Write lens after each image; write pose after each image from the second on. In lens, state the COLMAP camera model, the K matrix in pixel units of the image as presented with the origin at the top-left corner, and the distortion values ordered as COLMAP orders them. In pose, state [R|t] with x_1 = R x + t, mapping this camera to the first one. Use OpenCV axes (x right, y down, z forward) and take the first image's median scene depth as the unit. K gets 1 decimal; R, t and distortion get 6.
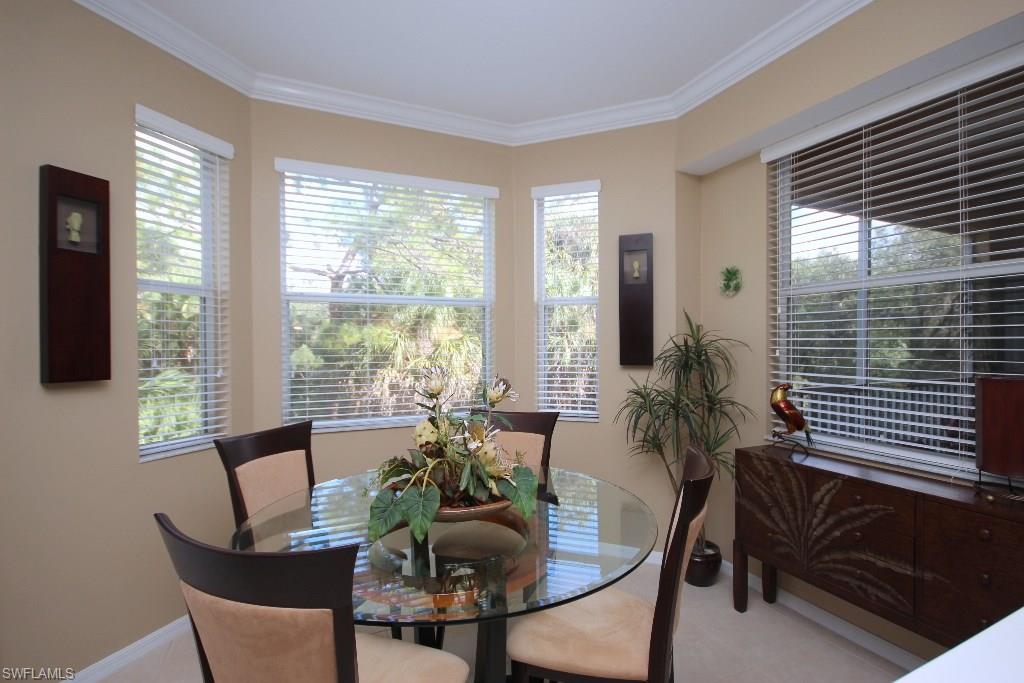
lens RADIAL K [[488.4, 0, 518.2], [0, 488.4, 342.1], [0, 0, 1]] dist [0.025985, 0.000061]
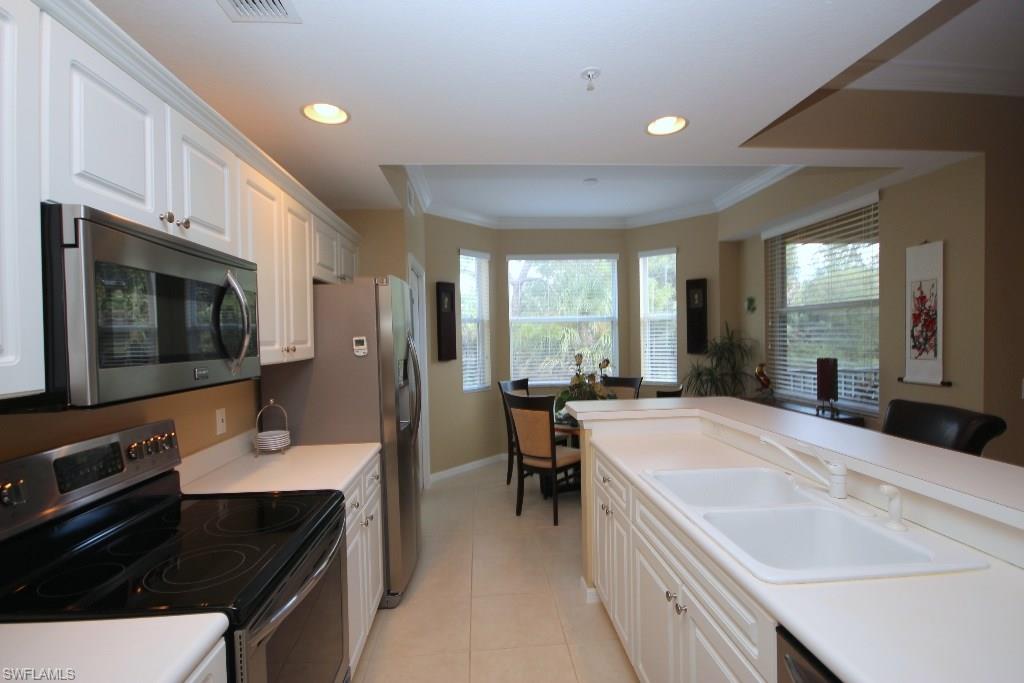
lens RADIAL K [[488.4, 0, 518.2], [0, 488.4, 342.1], [0, 0, 1]] dist [0.025985, 0.000061]
pose [[0.943294, -0.012264, -0.331731, 0.228991], [0.019243, 0.999657, 0.017760, -0.039339], [0.331400, -0.023137, 0.943207, -0.900764]]
